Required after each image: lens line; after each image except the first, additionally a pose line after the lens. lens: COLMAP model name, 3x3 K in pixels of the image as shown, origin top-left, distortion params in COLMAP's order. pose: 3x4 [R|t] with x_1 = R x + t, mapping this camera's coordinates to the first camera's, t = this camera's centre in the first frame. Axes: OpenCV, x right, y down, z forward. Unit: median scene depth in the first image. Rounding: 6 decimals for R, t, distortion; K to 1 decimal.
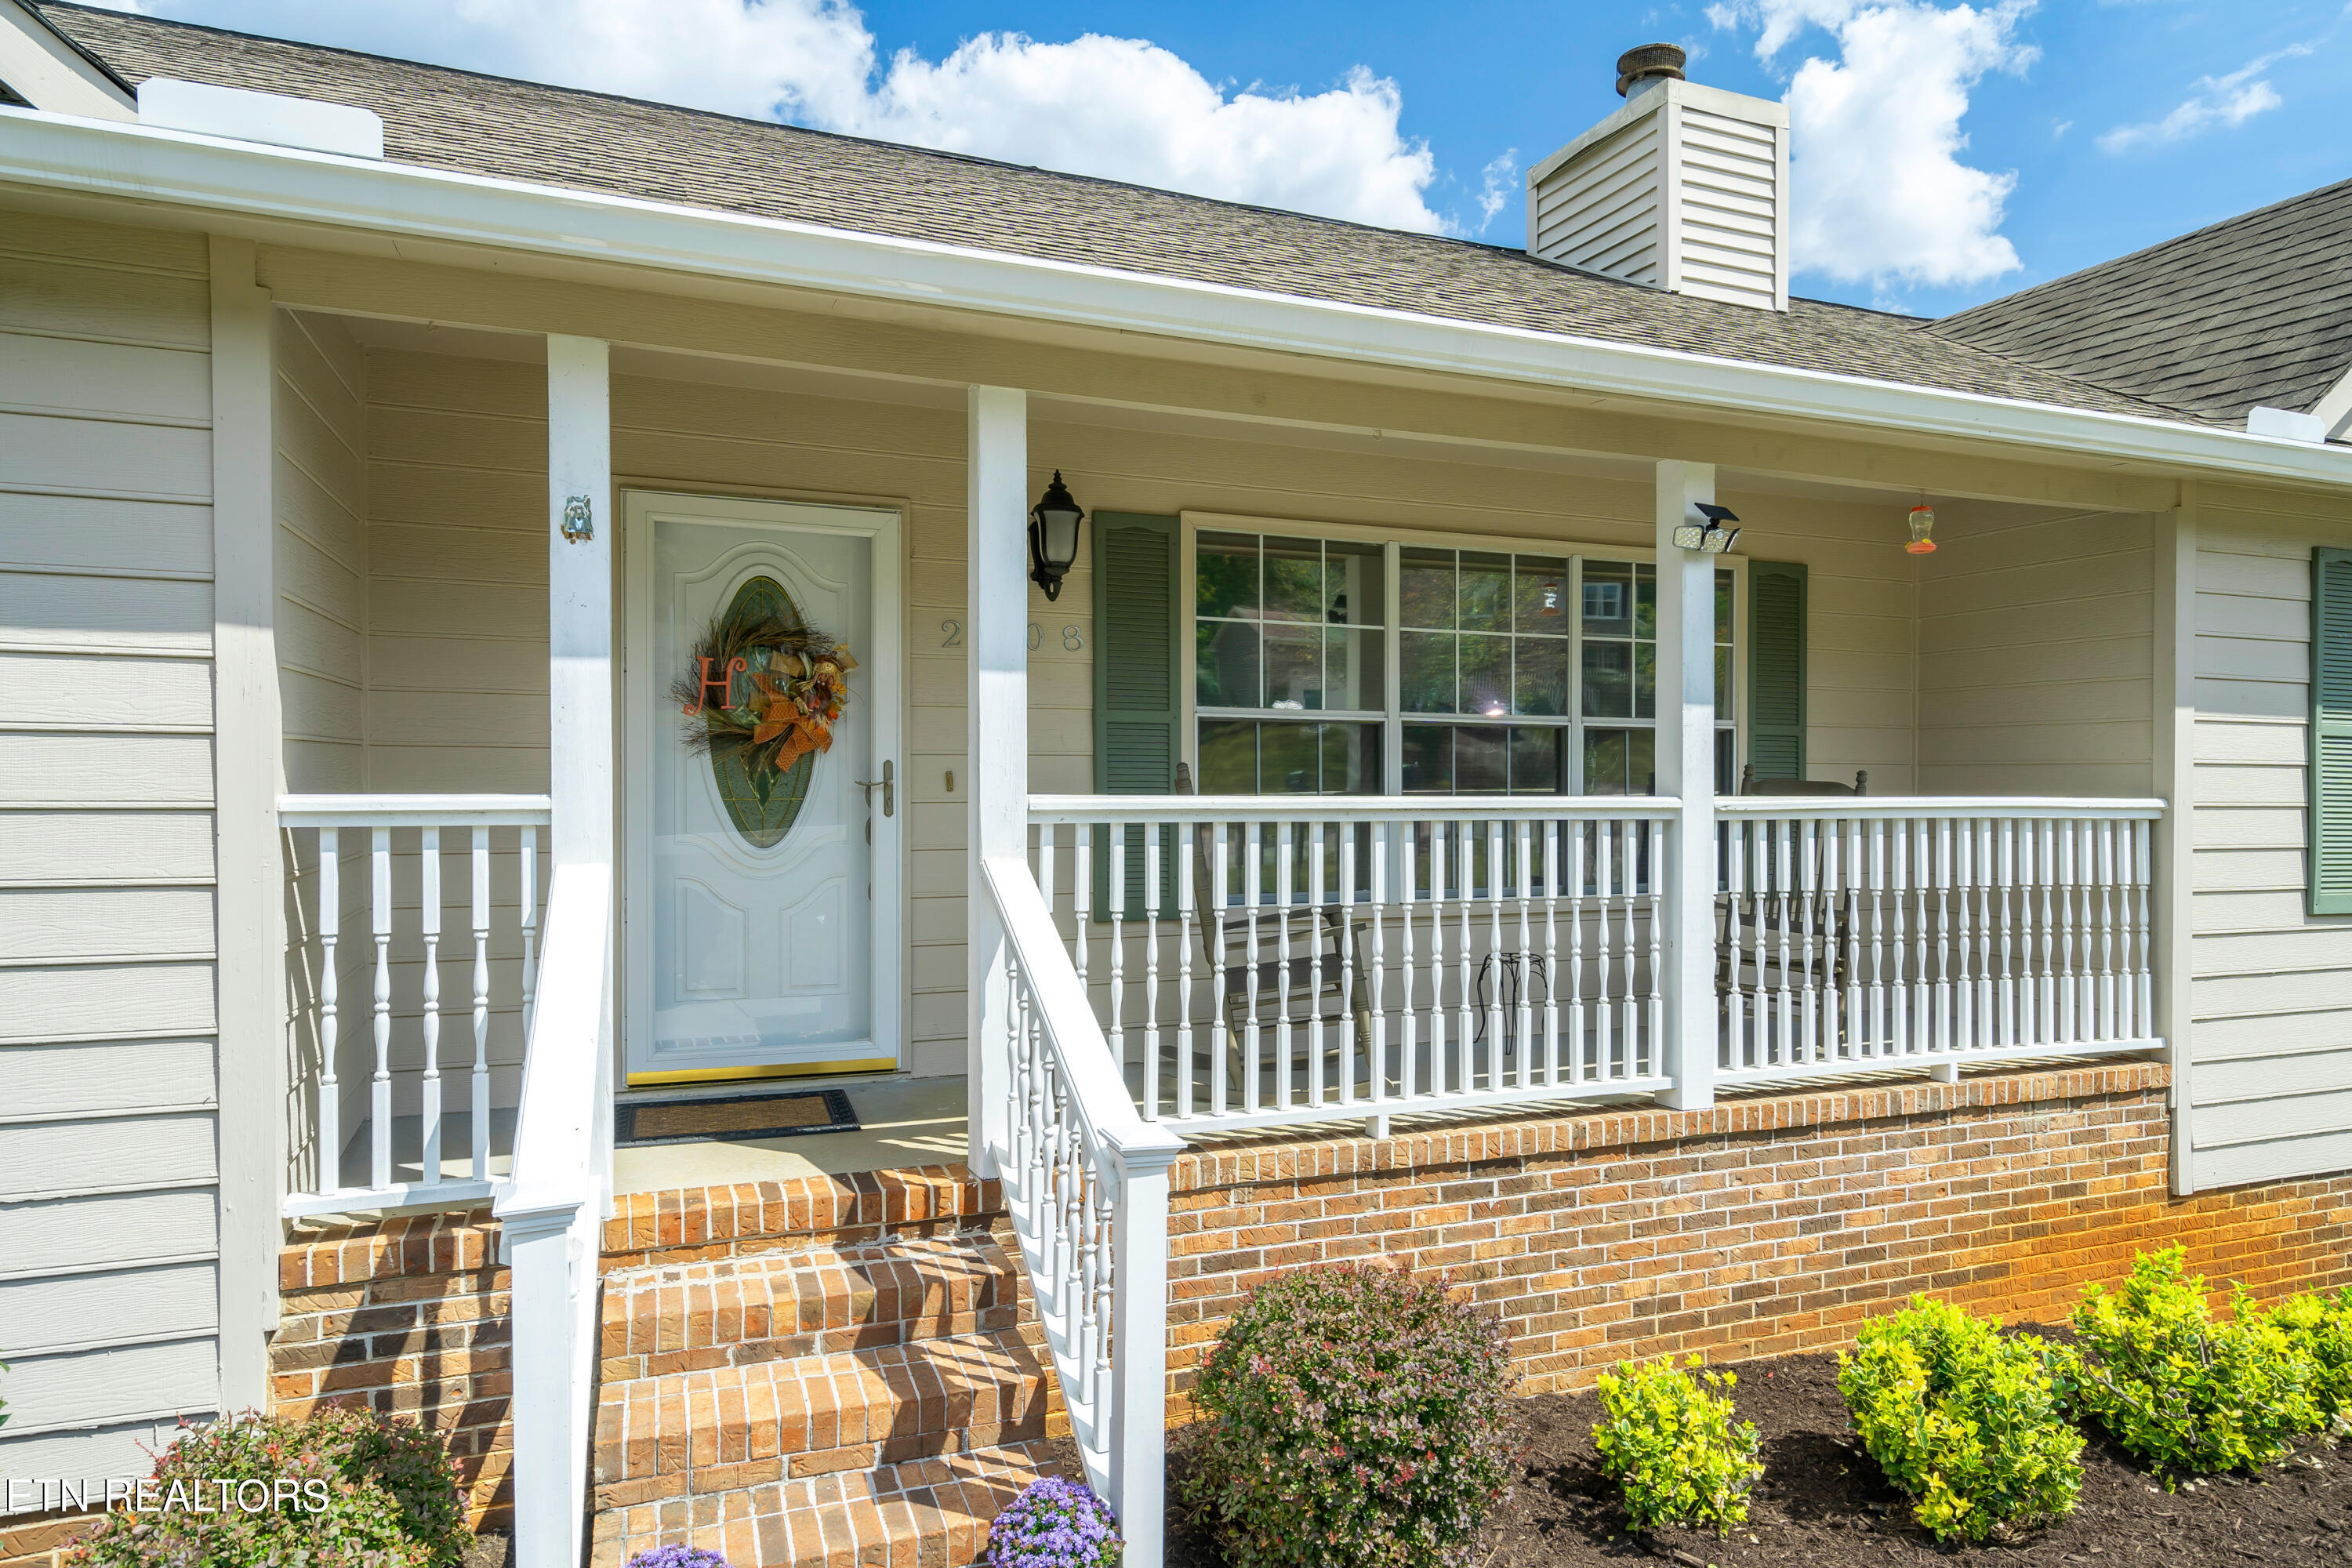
lens RADIAL K [[1390.5, 0, 1172.3], [0, 1390.5, 794.3], [0, 0, 1]] dist [0.012676, 0.000758]
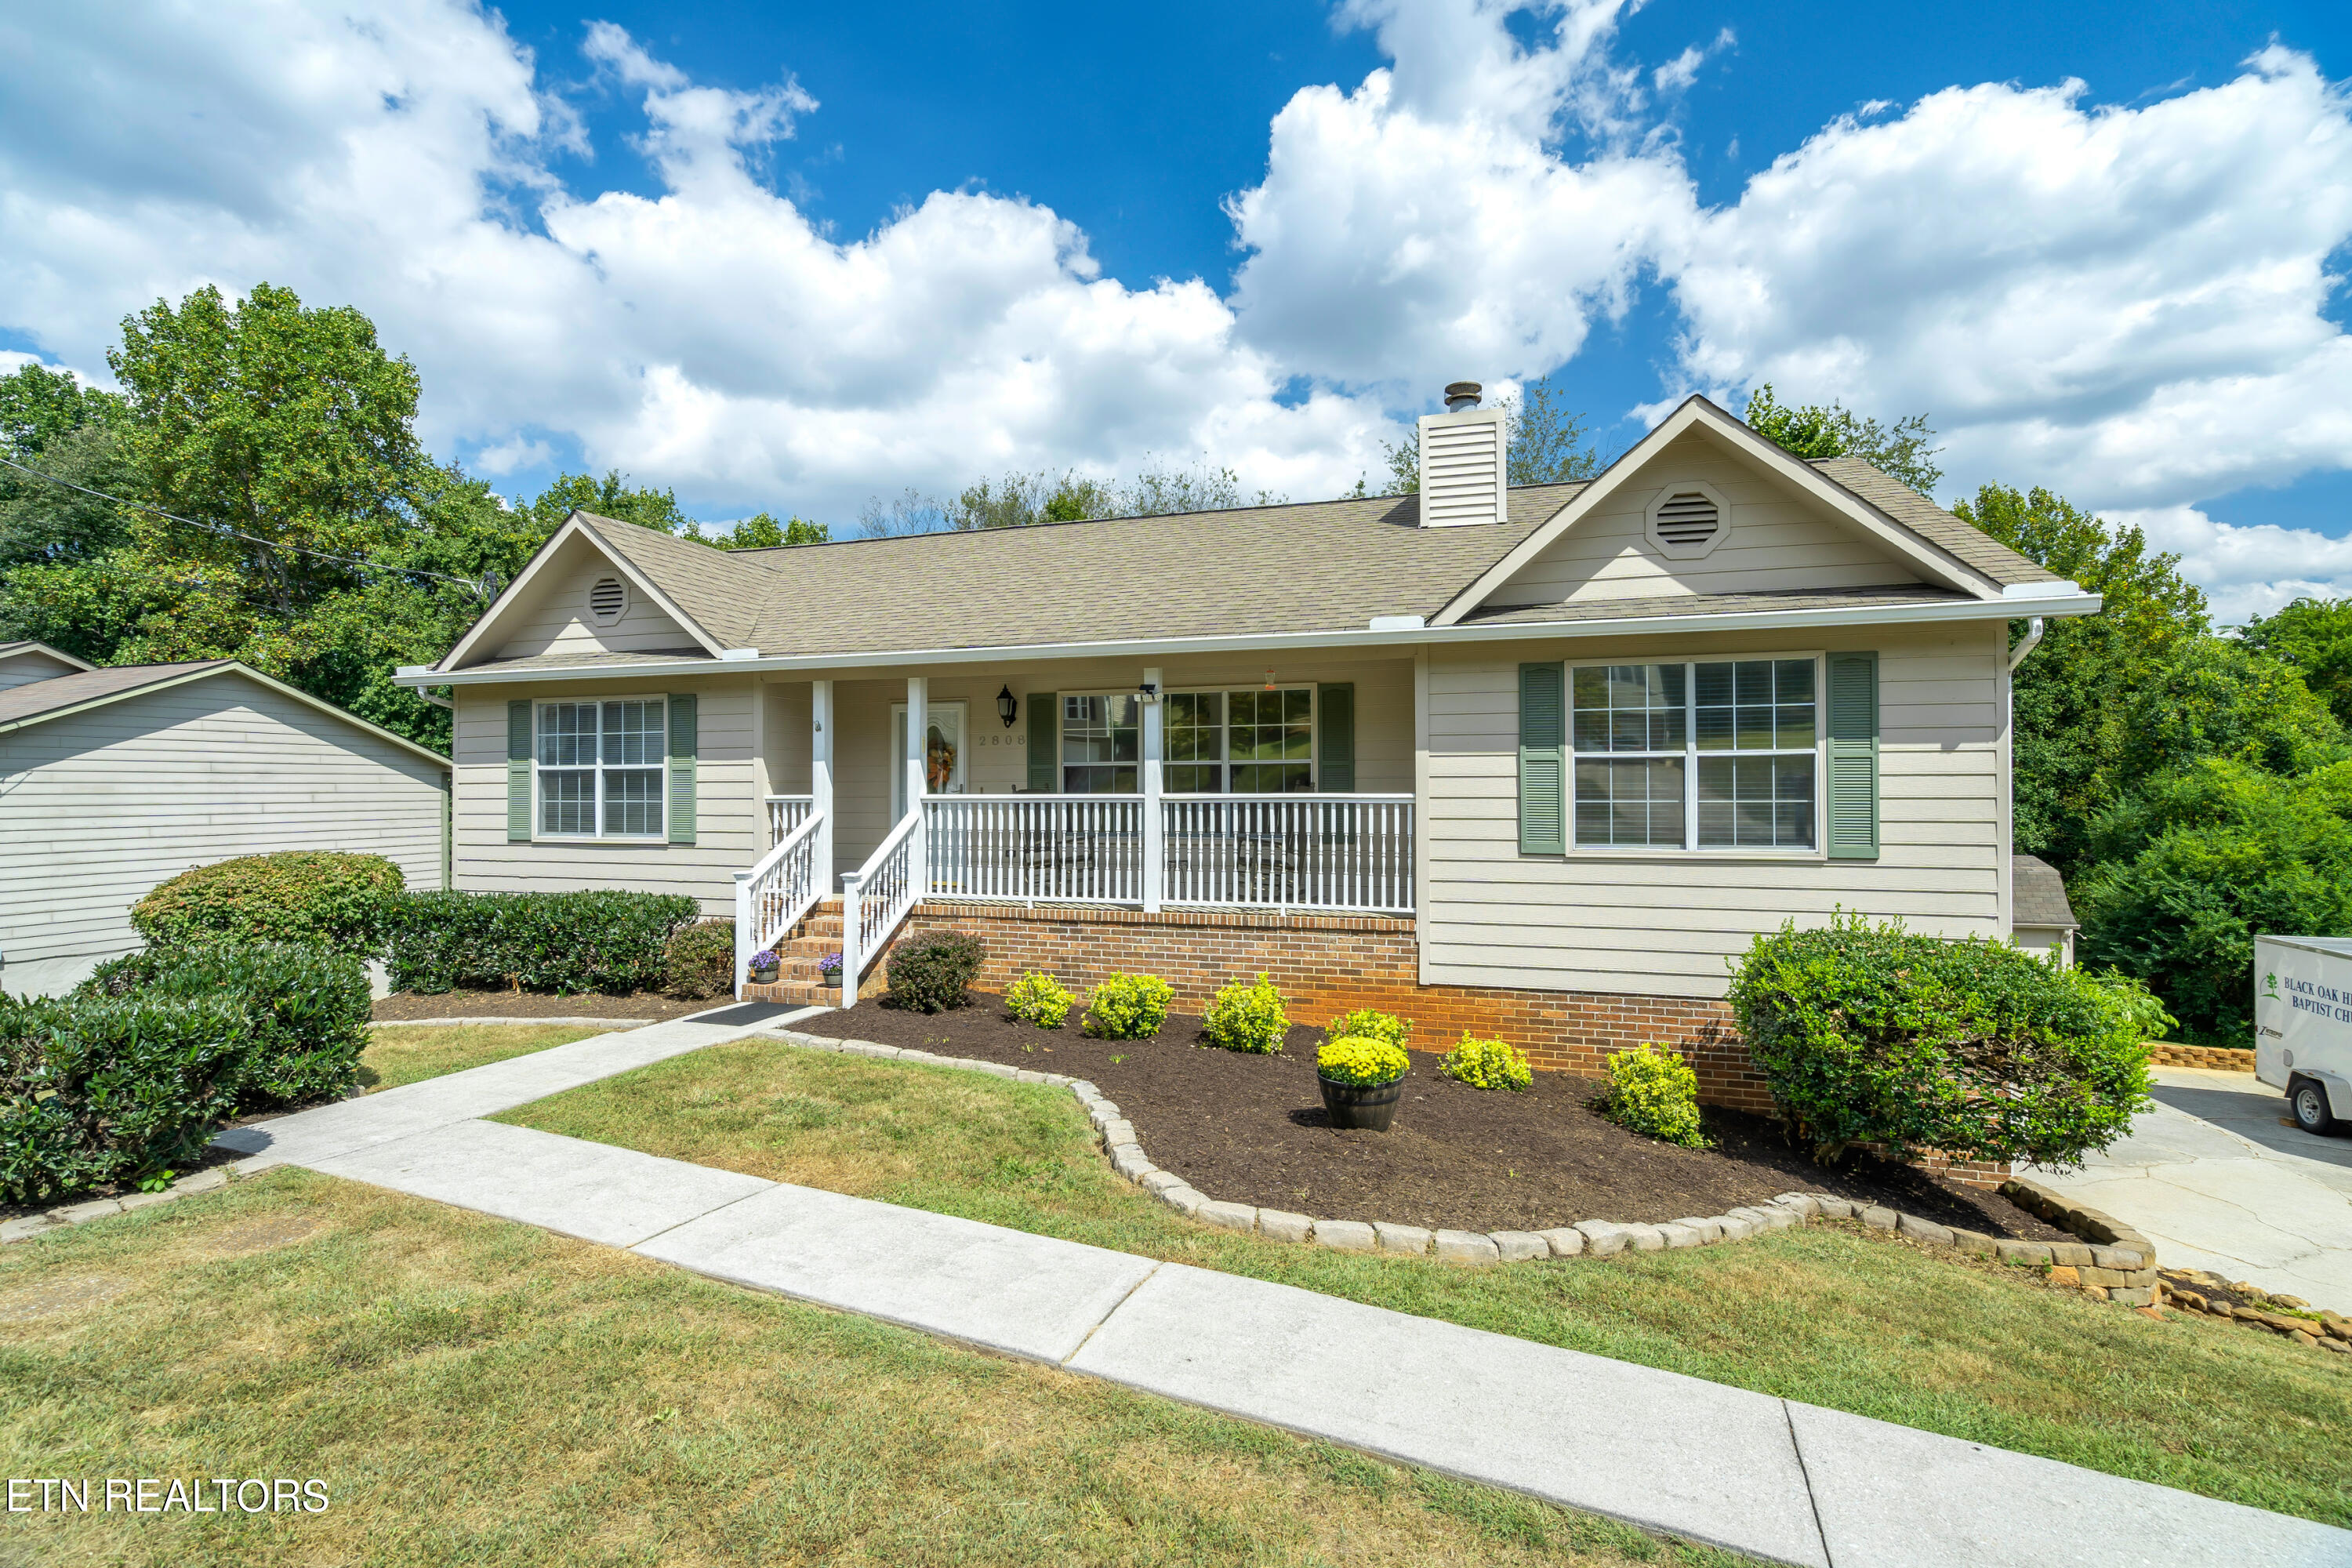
lens RADIAL K [[1070.9, 0, 1176.0], [0, 1070.9, 784.0], [0, 0, 1]] dist [-0.000767, -0.000069]
pose [[0.781029, -0.015016, -0.624314, 1.555623], [0.000016, 0.999711, -0.024024, 0.029968], [0.624495, 0.018754, 0.780804, -0.511374]]
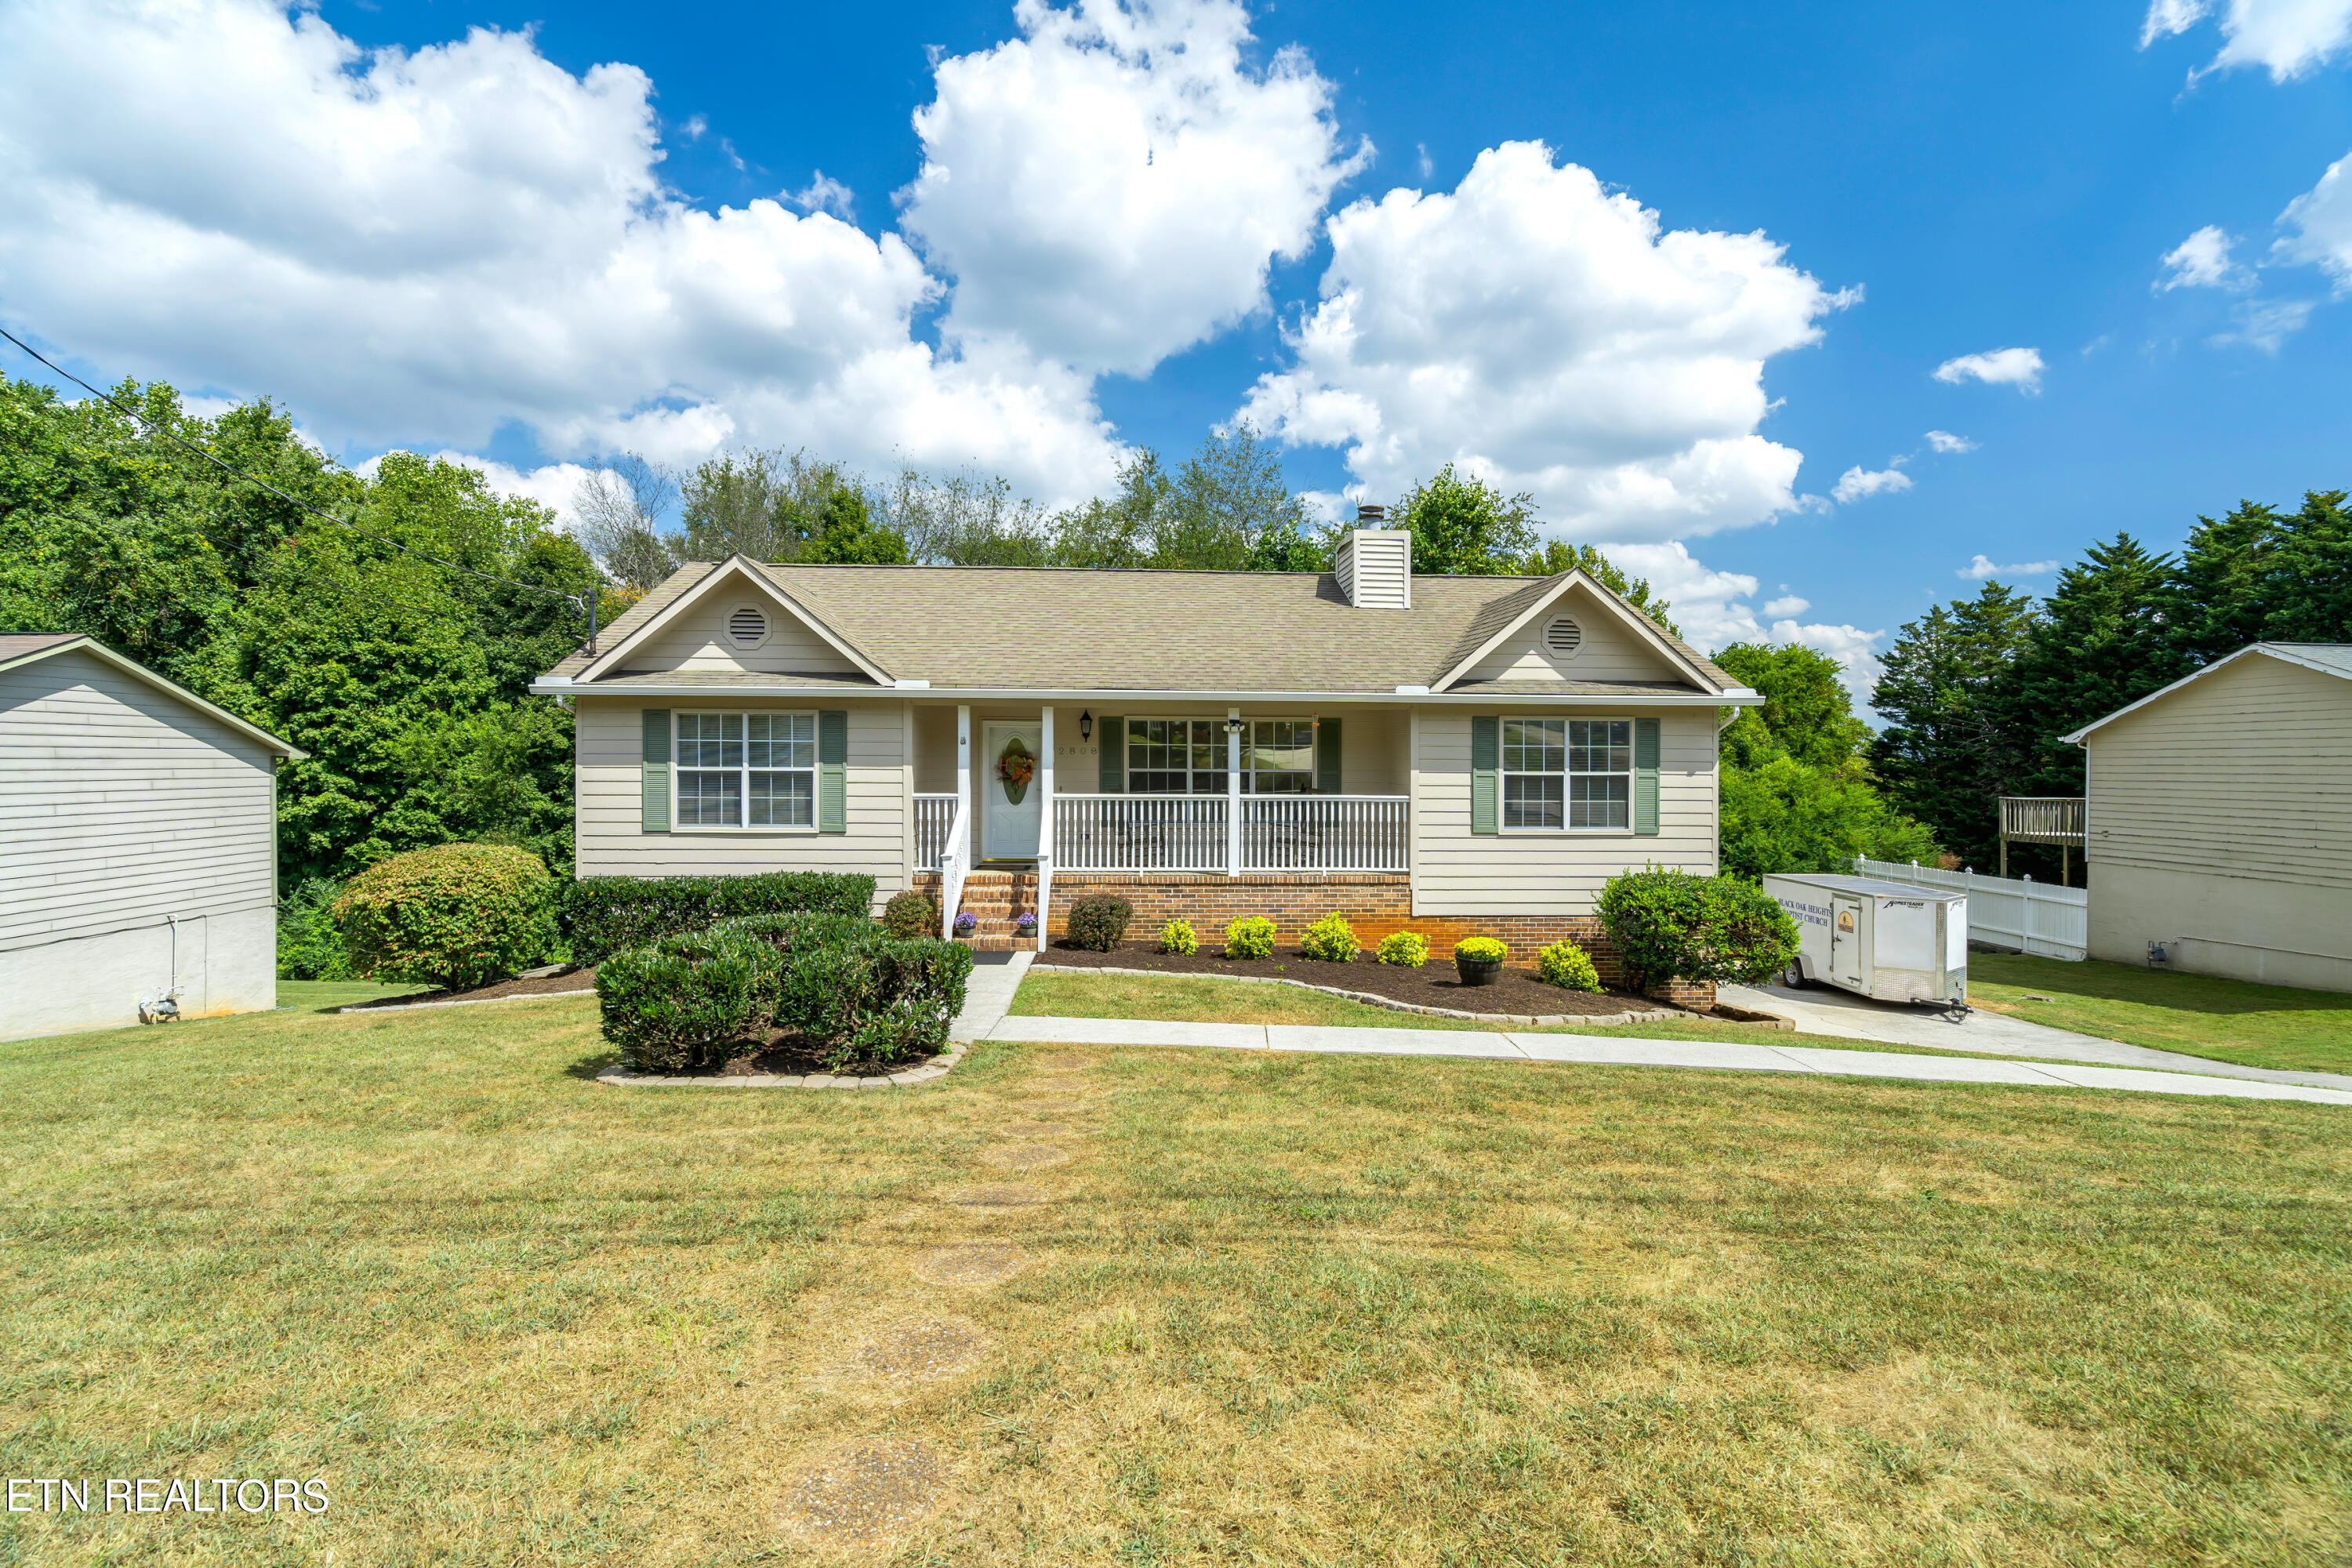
lens RADIAL K [[1073.2, 0, 1173.9], [0, 1073.2, 772.3], [0, 0, 1]] dist [-0.001352, 0.000282]
pose [[0.949065, -0.000010, -0.315080, 1.066929], [-0.002792, 0.999960, -0.008440, -0.032240], [0.315068, 0.008890, 0.949028, -1.718275]]
